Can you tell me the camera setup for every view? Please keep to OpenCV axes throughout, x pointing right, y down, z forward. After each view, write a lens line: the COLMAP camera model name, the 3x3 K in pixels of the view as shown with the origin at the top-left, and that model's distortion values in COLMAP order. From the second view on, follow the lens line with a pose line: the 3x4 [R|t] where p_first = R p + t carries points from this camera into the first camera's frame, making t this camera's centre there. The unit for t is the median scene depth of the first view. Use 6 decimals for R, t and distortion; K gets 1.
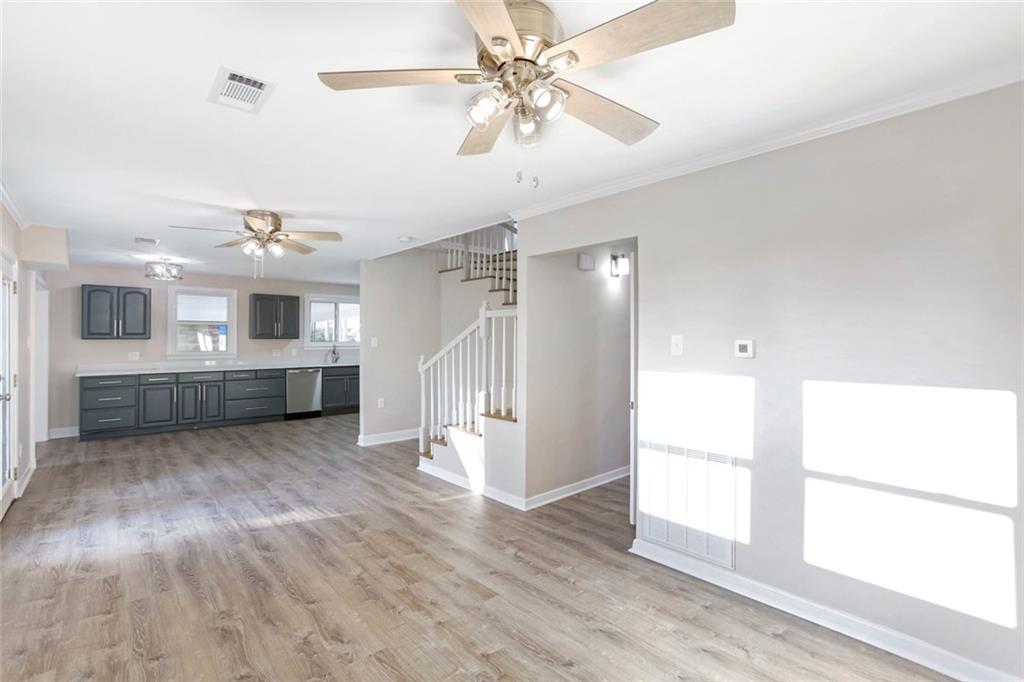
lens RADIAL K [[462.3, 0, 511.4], [0, 462.3, 370.1], [0, 0, 1]] dist [-0.043704, 0.023767]
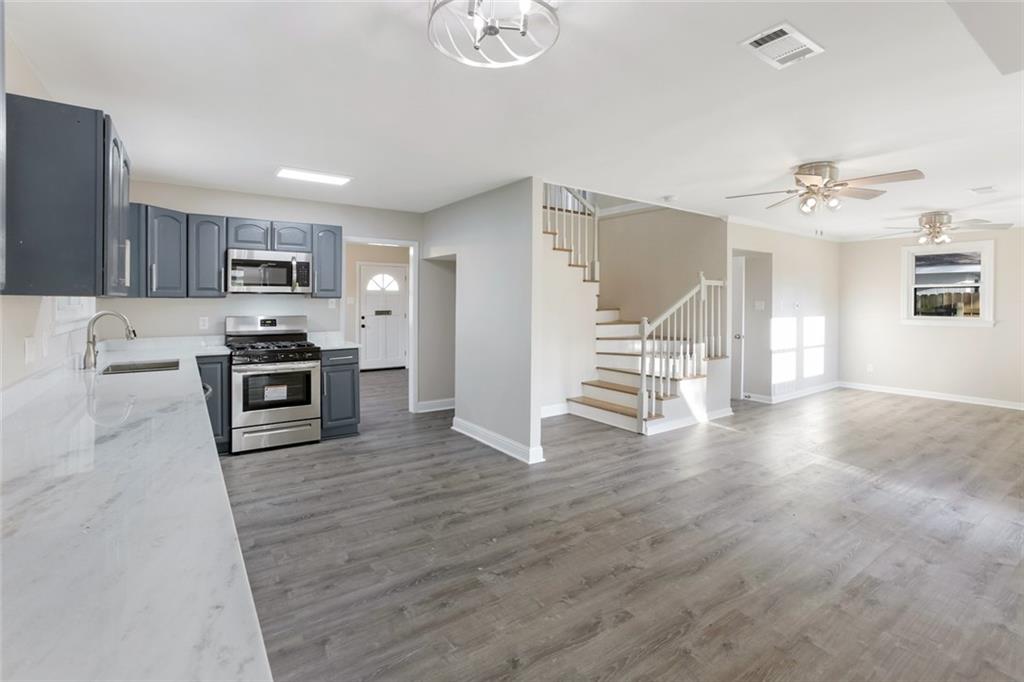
lens RADIAL K [[473.6, 0, 509.1], [0, 473.6, 342.3], [0, 0, 1]] dist [-0.048659, 0.026630]
pose [[0.126527, -0.083390, 0.988452, -1.483350], [0.061981, 0.995178, 0.076024, -0.090146], [-0.990025, 0.051646, 0.131086, 1.422626]]
